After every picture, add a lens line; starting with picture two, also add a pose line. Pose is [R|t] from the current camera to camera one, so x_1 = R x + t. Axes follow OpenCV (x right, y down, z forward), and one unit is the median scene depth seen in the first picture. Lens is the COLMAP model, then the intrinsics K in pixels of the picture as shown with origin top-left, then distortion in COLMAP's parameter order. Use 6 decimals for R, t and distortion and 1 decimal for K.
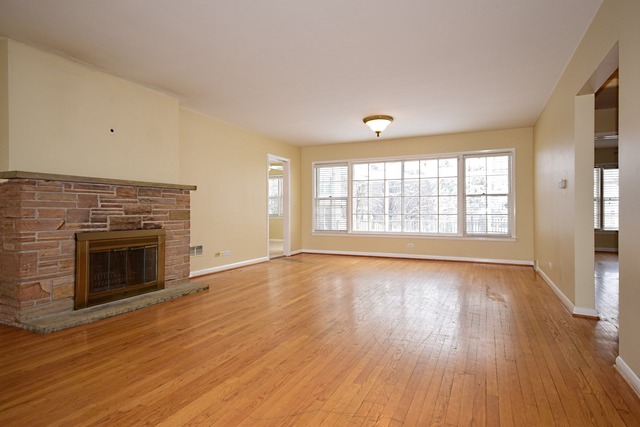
lens RADIAL K [[336.4, 0, 320.0], [0, 336.4, 213.5], [0, 0, 1]] dist [0.003355, -0.000287]
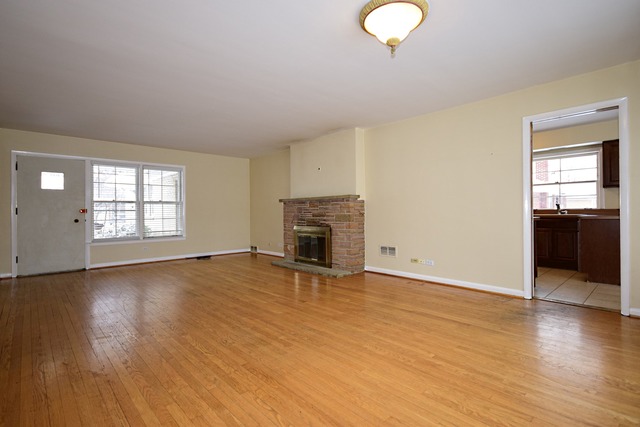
lens RADIAL K [[307.7, 0, 317.1], [0, 307.7, 212.7], [0, 0, 1]] dist [0.020658, -0.013964]
pose [[-0.354990, 0.014845, -0.934752, 0.805600], [0.009230, 0.999881, 0.012374, -0.034782], [0.934824, -0.004235, -0.355085, 1.424336]]
